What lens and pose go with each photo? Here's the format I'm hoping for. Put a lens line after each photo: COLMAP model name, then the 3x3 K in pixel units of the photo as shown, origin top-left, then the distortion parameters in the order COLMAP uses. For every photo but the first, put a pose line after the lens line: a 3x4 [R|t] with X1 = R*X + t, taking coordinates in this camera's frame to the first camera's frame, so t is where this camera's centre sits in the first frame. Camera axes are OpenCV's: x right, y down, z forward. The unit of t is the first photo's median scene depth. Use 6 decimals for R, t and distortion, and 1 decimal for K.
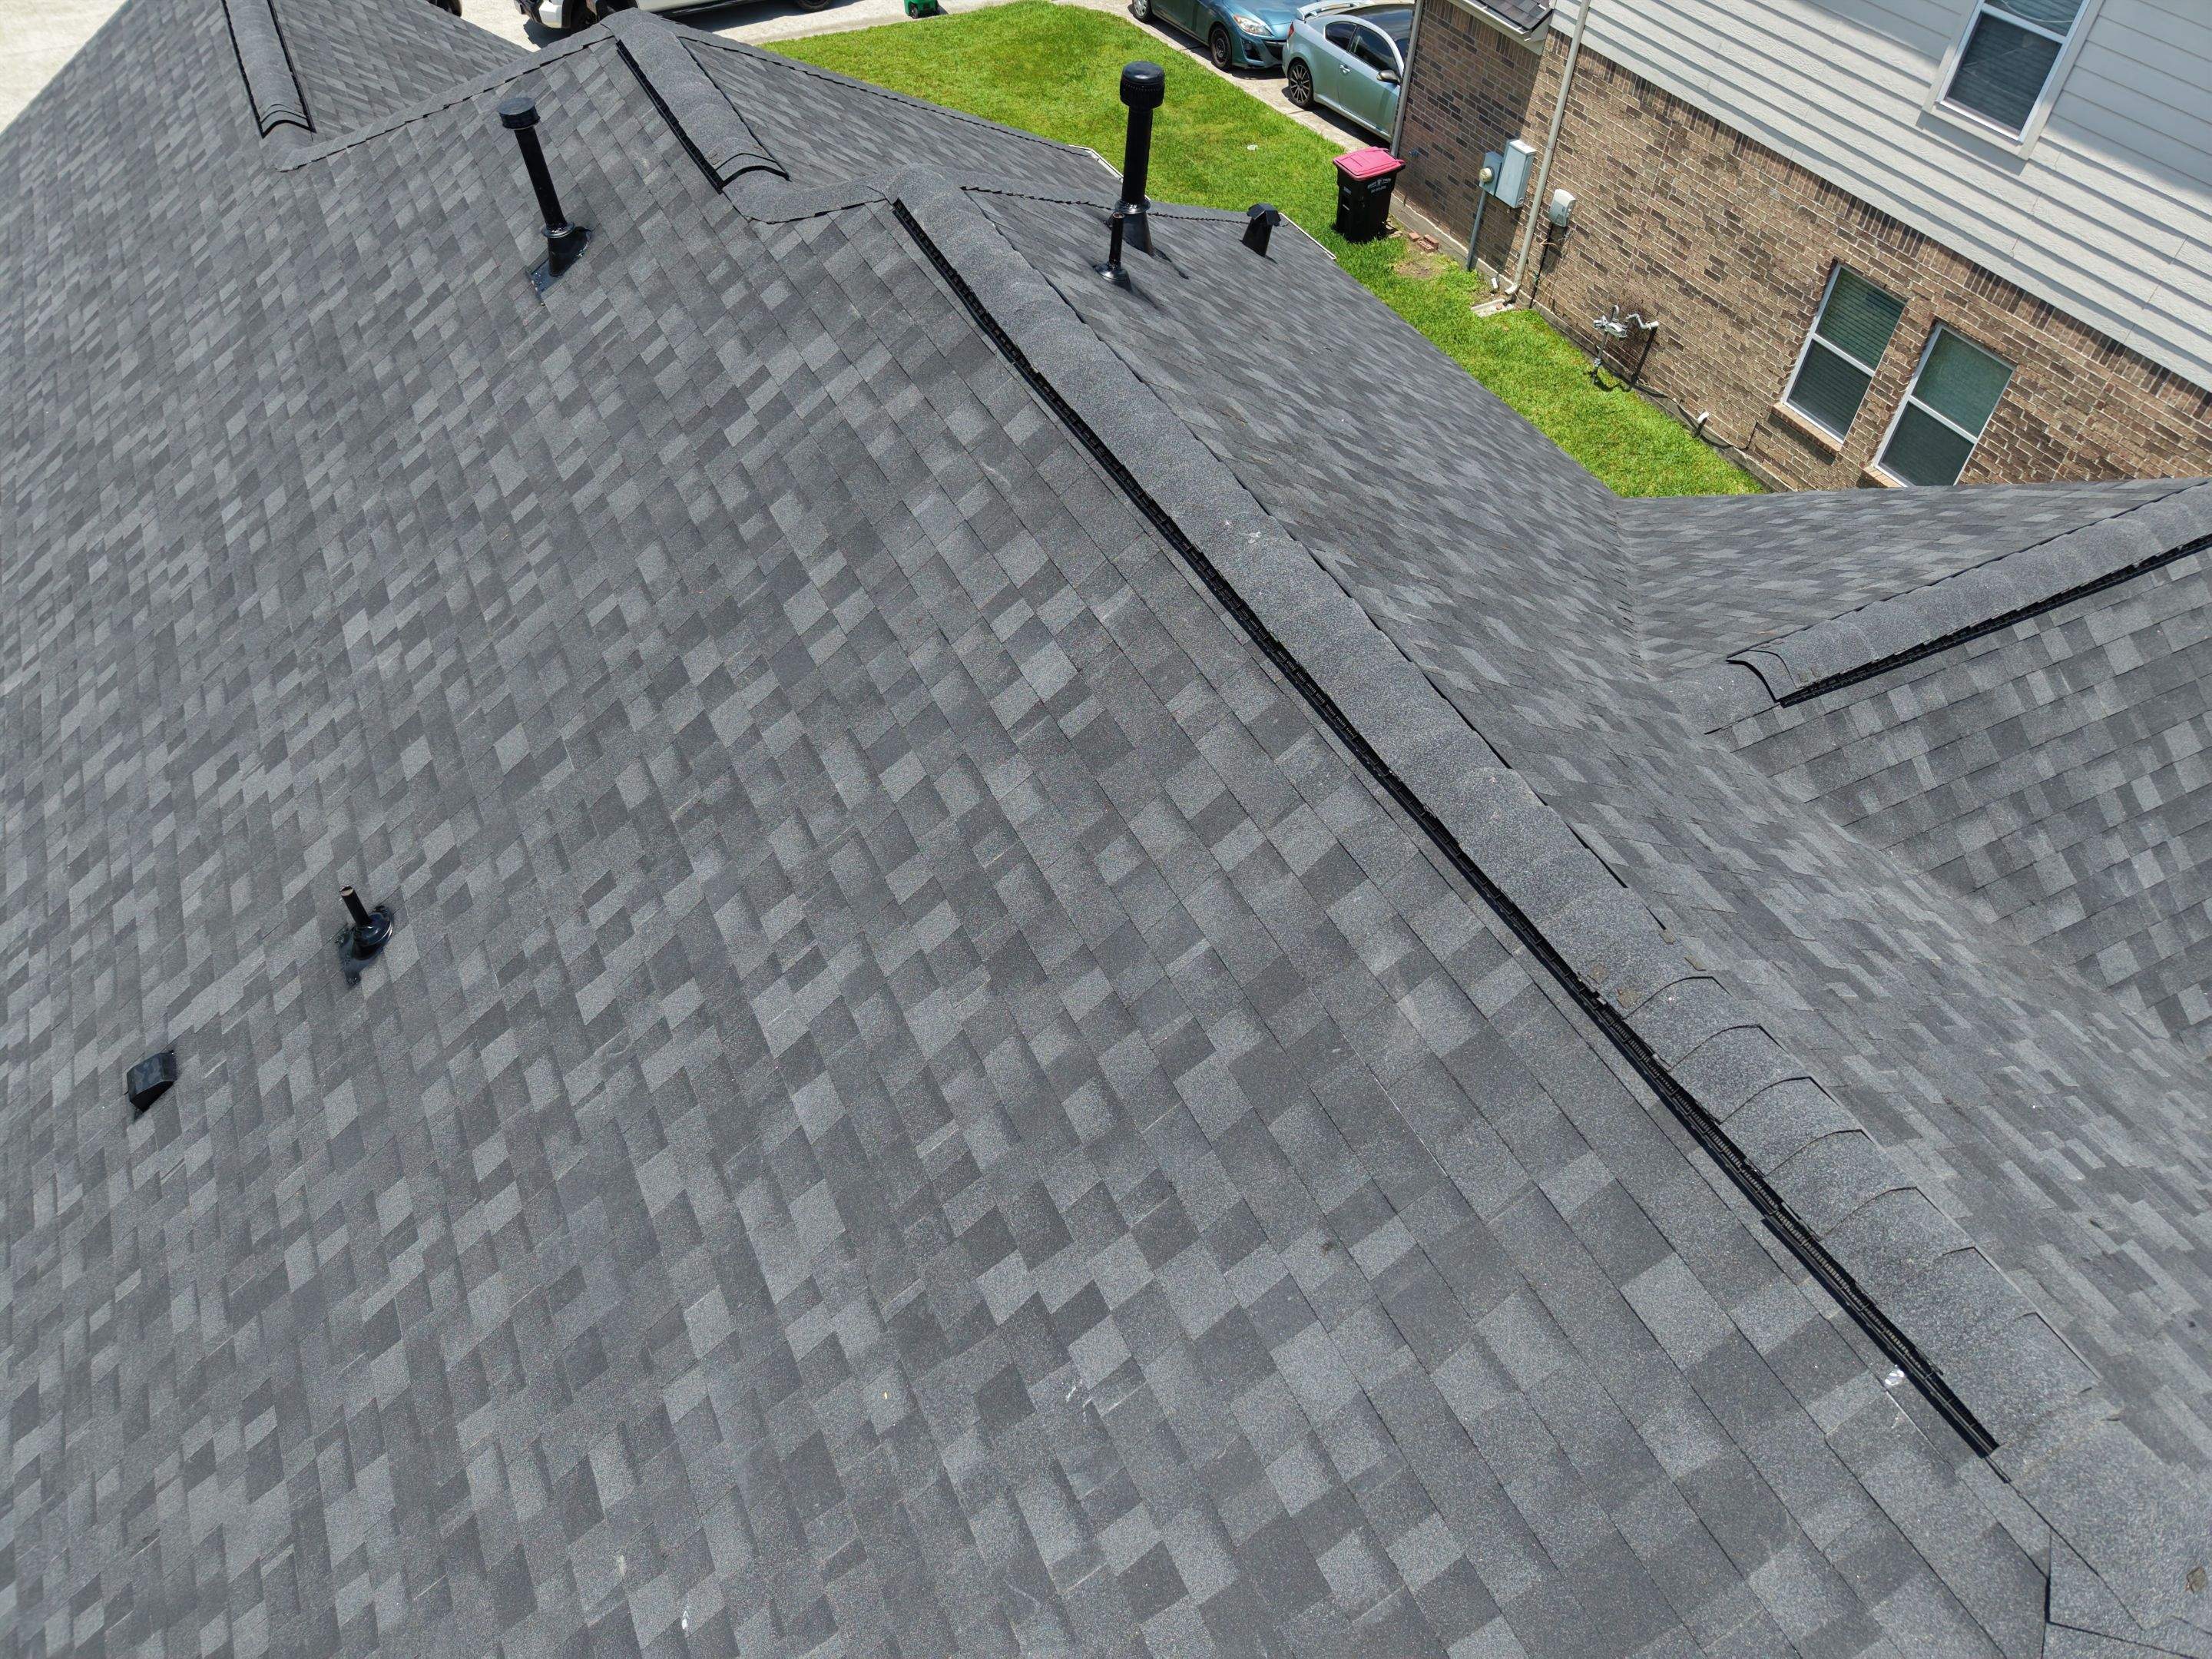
lens RADIAL K [[1484.4, 0, 1104.4], [0, 1484.4, 829.7], [0, 0, 1]] dist [0.025796, -0.024189]
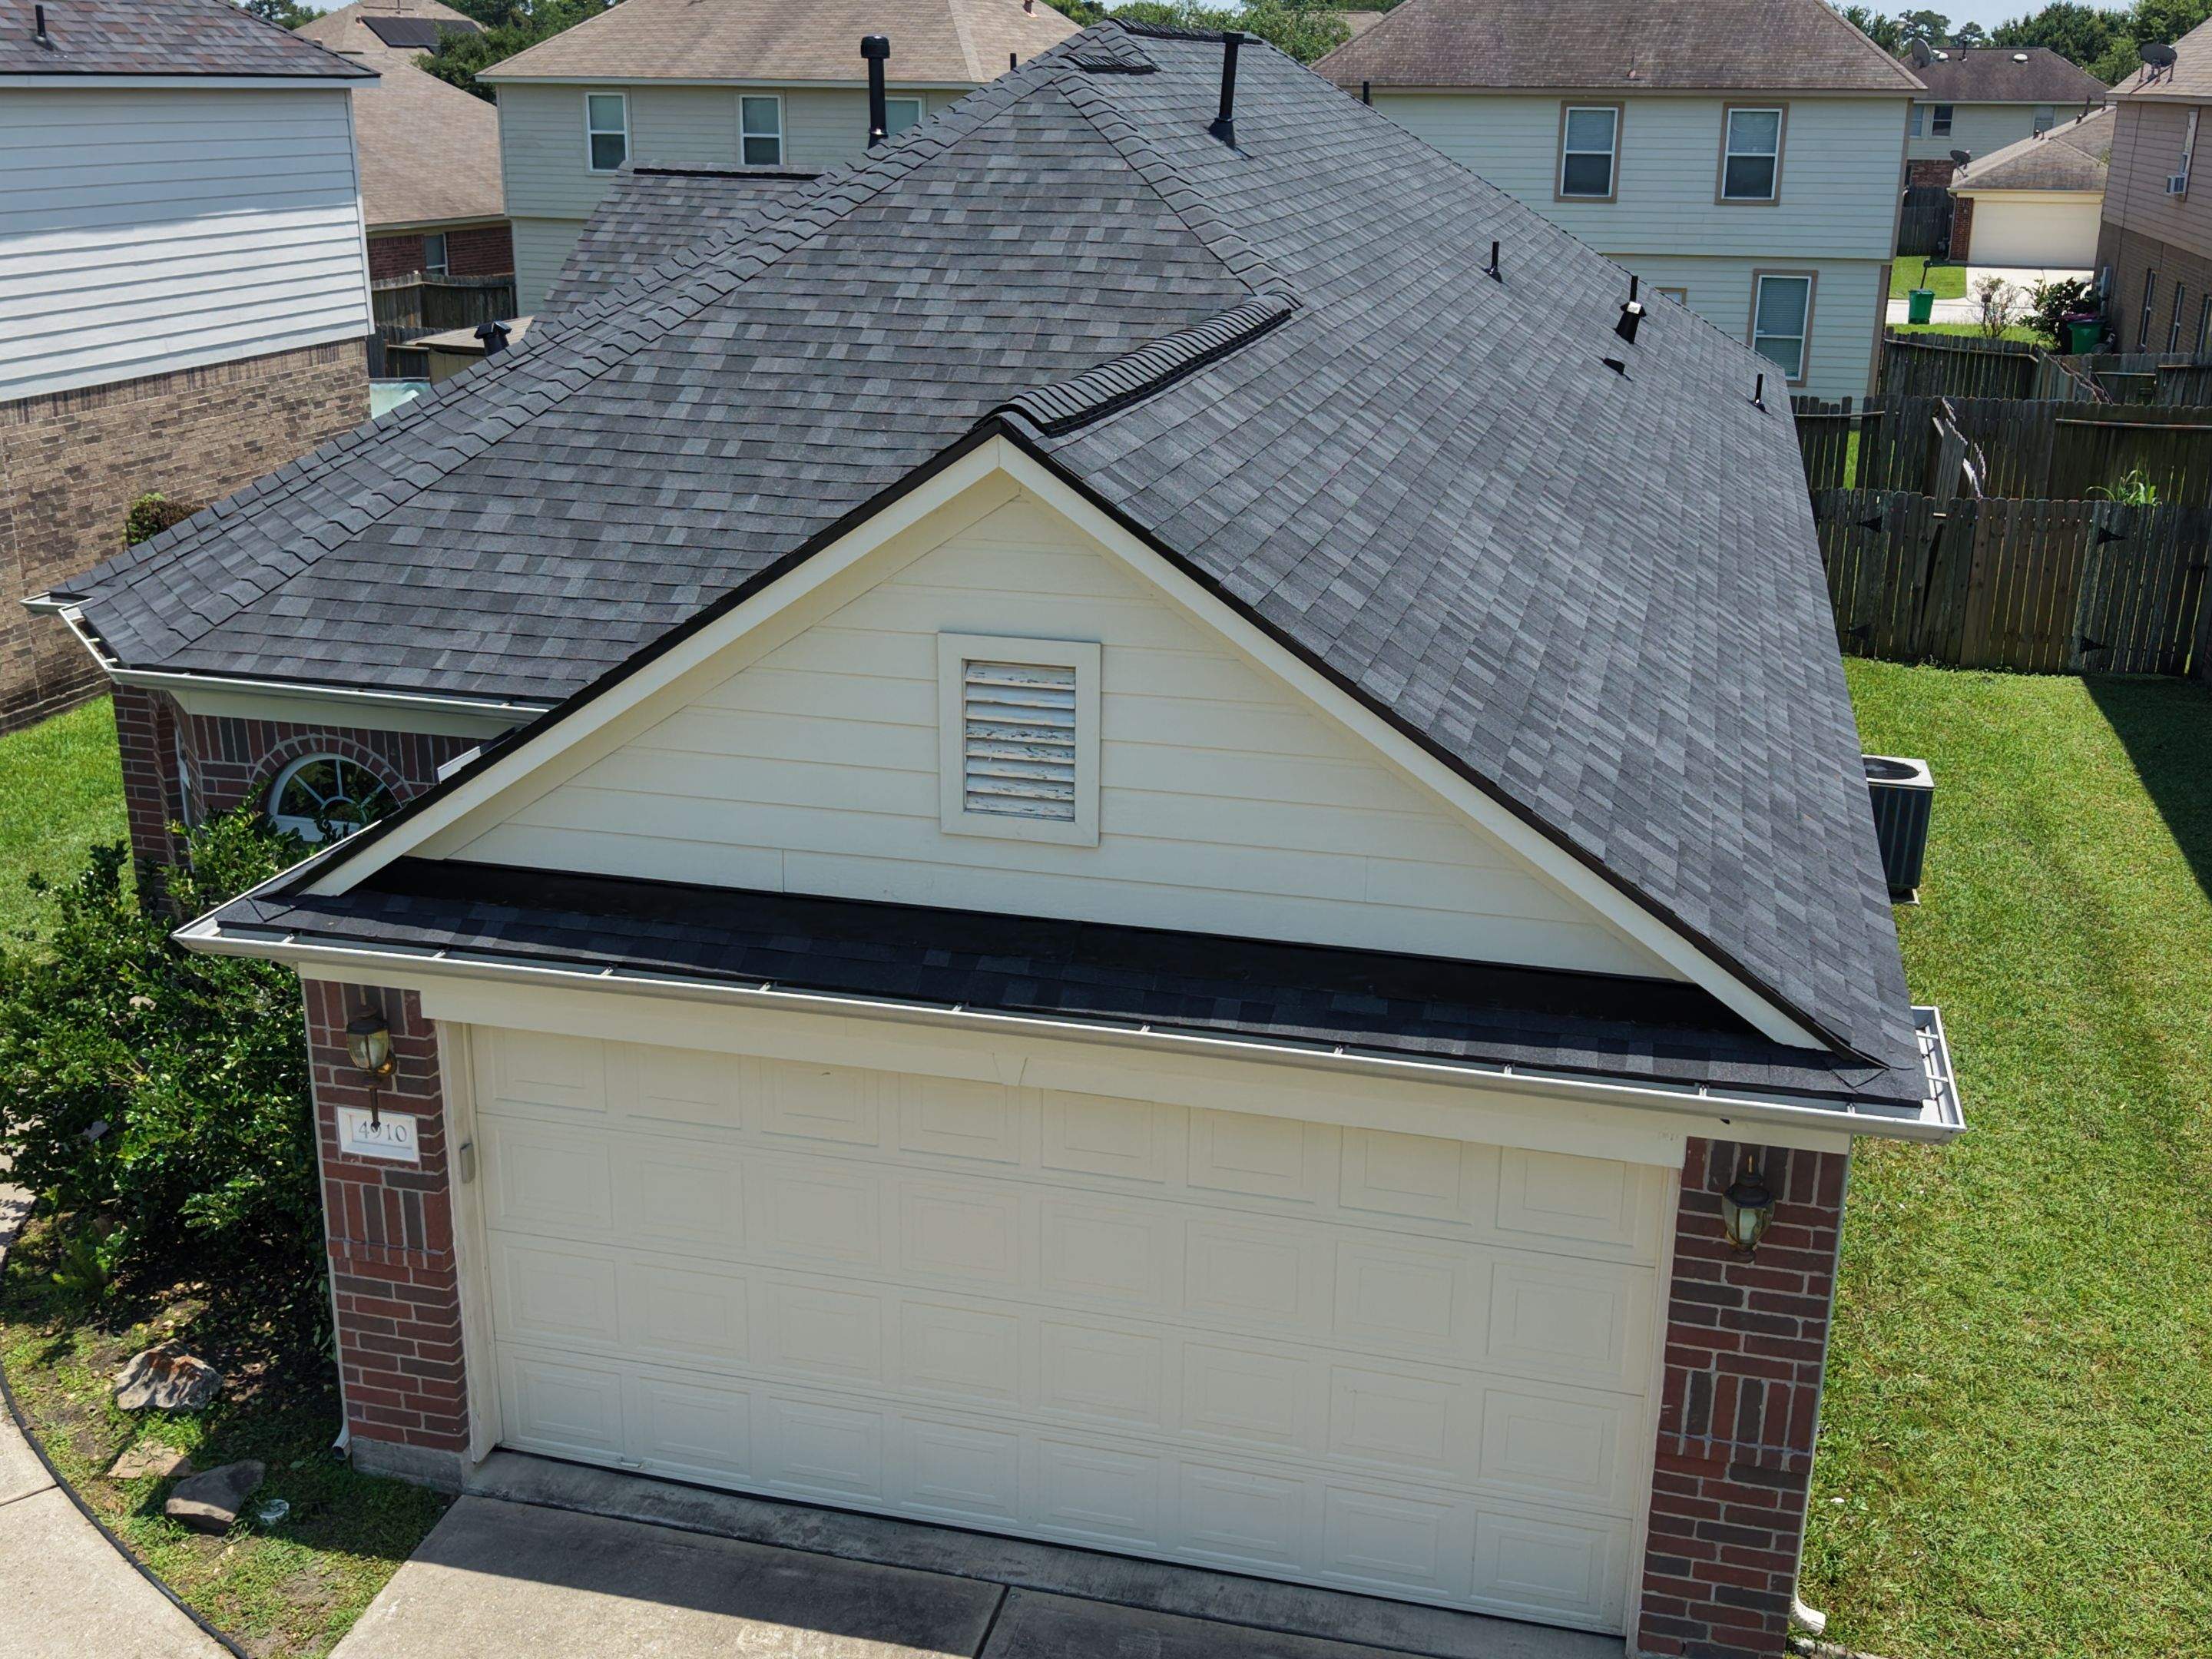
lens RADIAL K [[2283.0, 0, 1101.5], [0, 2283.0, 831.8], [0, 0, 1]] dist [0.047541, -0.091336]
pose [[-0.753774, -0.231681, 0.614939, -2.493257], [0.466830, 0.469813, 0.749230, -2.476068], [-0.462488, 0.851822, -0.245977, 3.010767]]
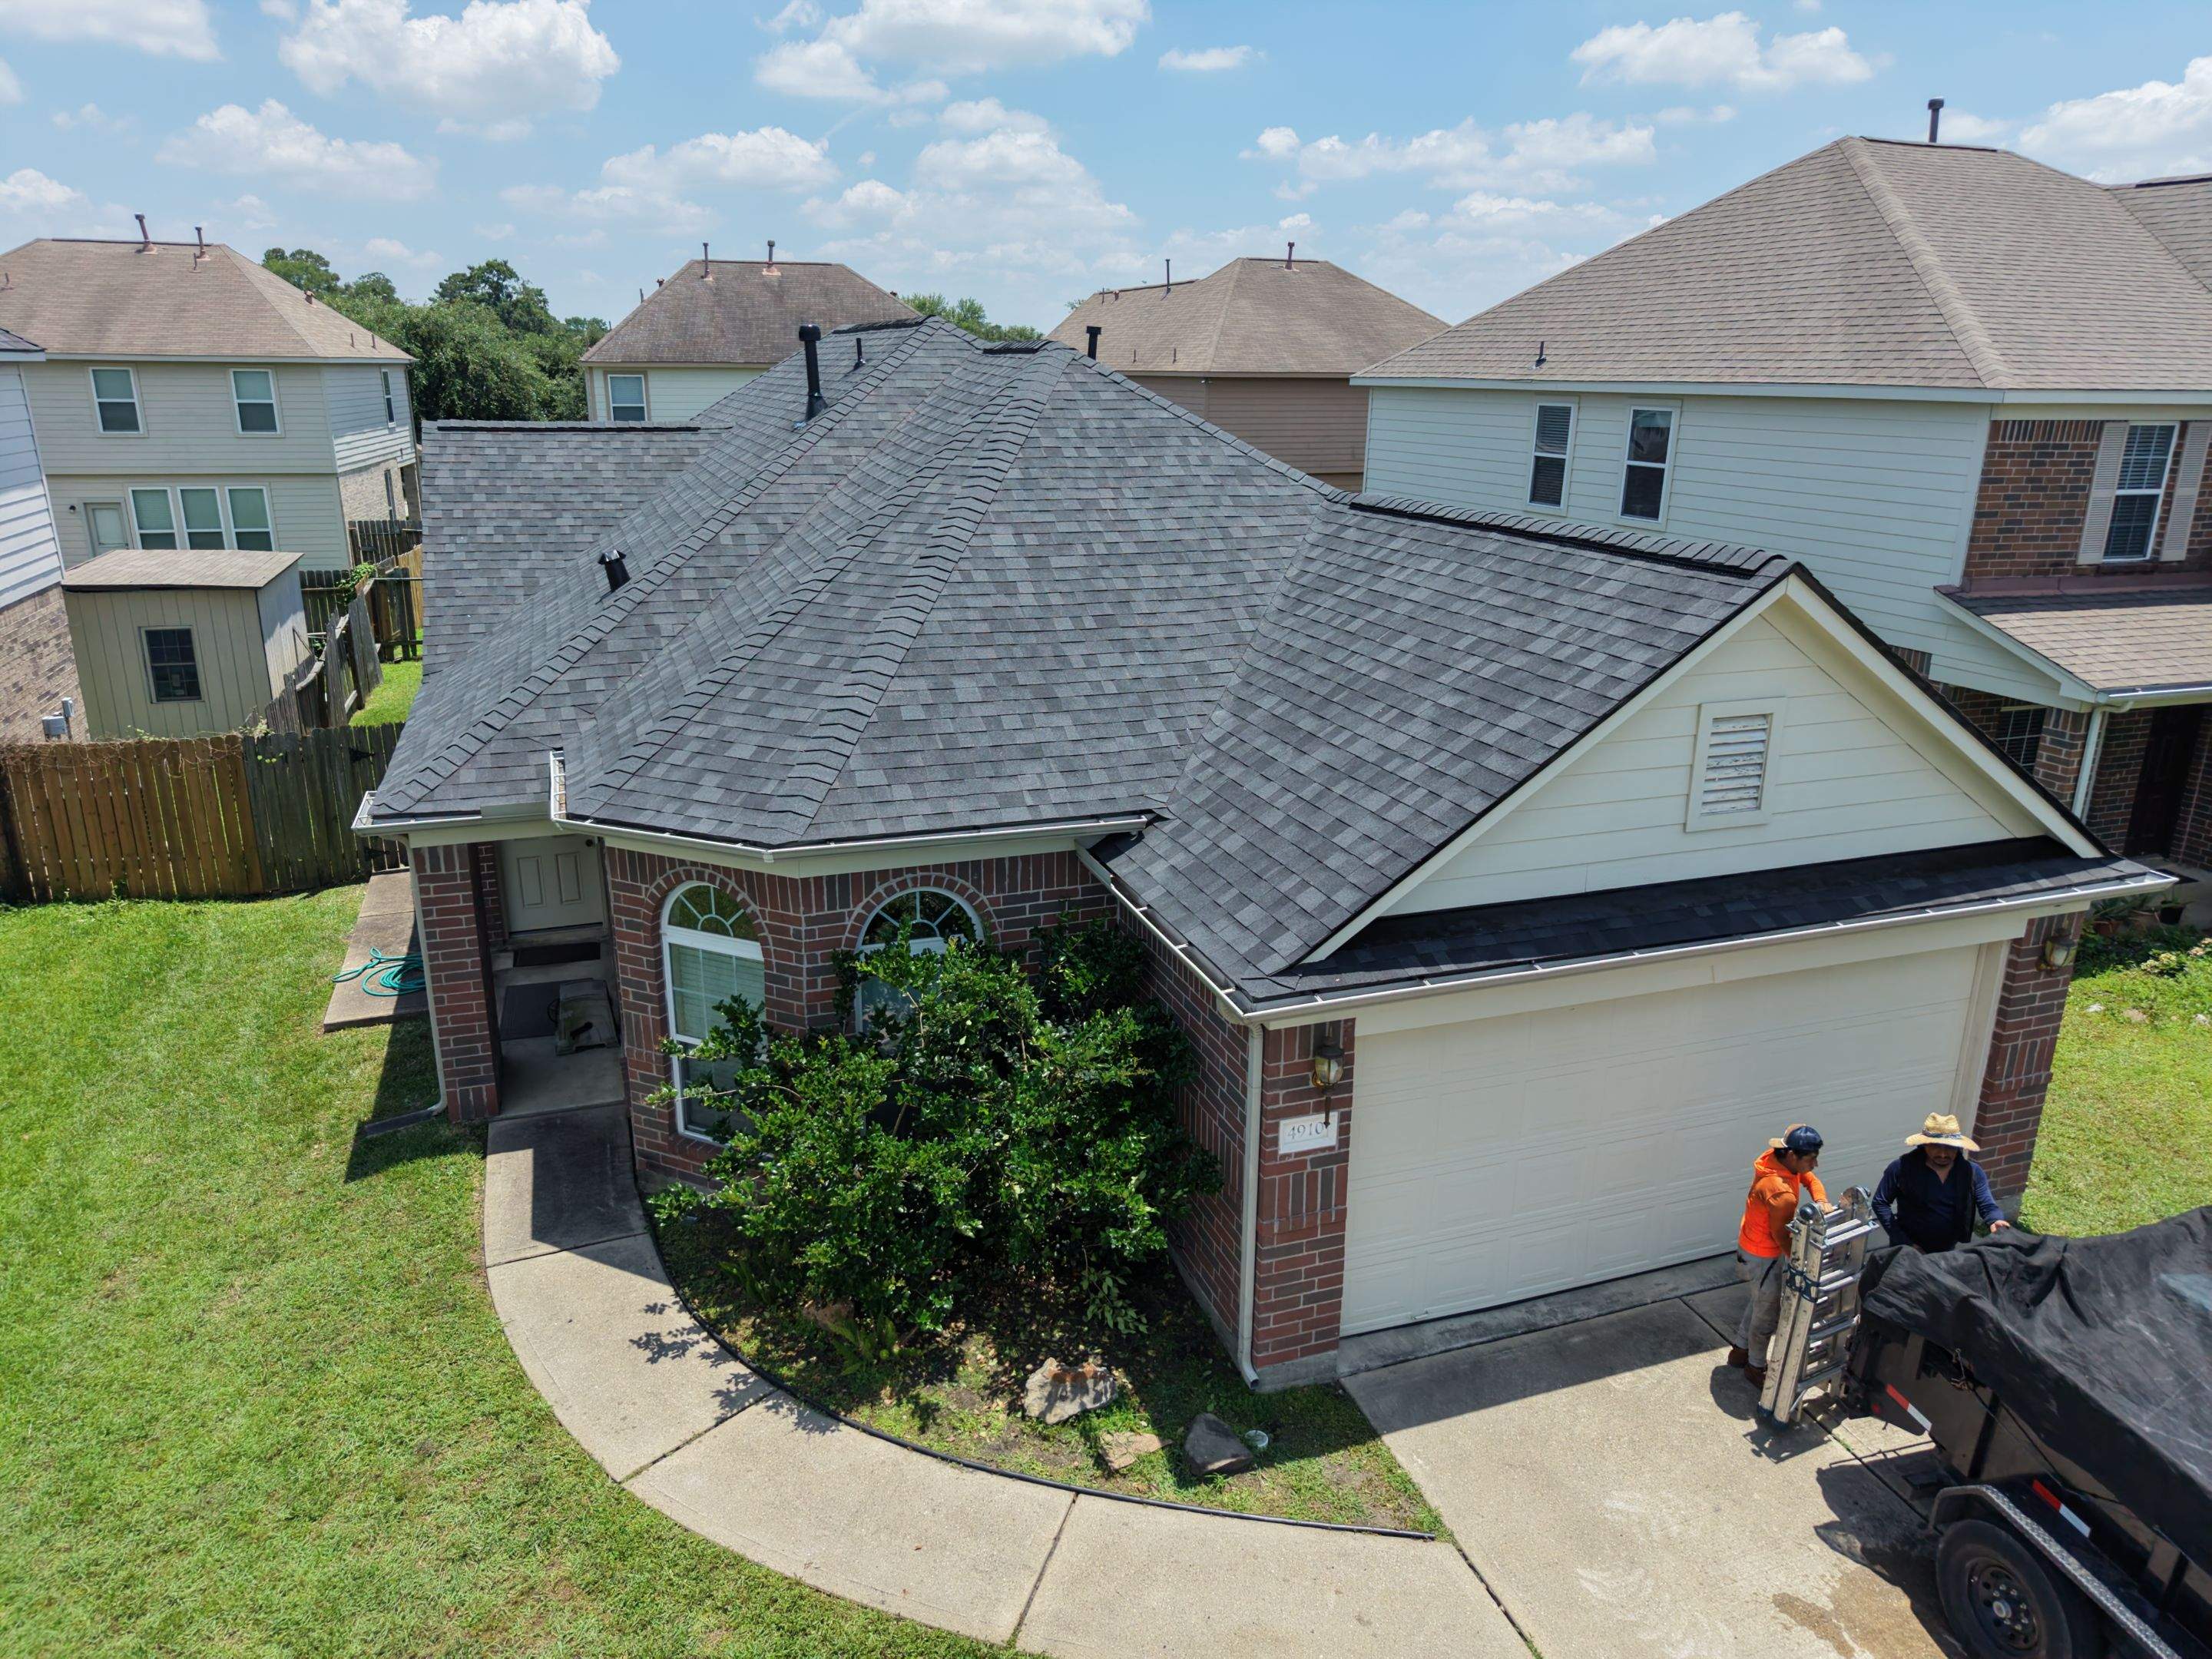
lens RADIAL K [[1484.4, 0, 1104.4], [0, 1484.4, 829.7], [0, 0, 1]] dist [0.025796, -0.024189]
pose [[-0.992717, -0.064846, 0.101525, -0.901168], [0.064124, 0.429006, 0.901022, -2.865577], [-0.101982, 0.900971, -0.421724, 3.440099]]
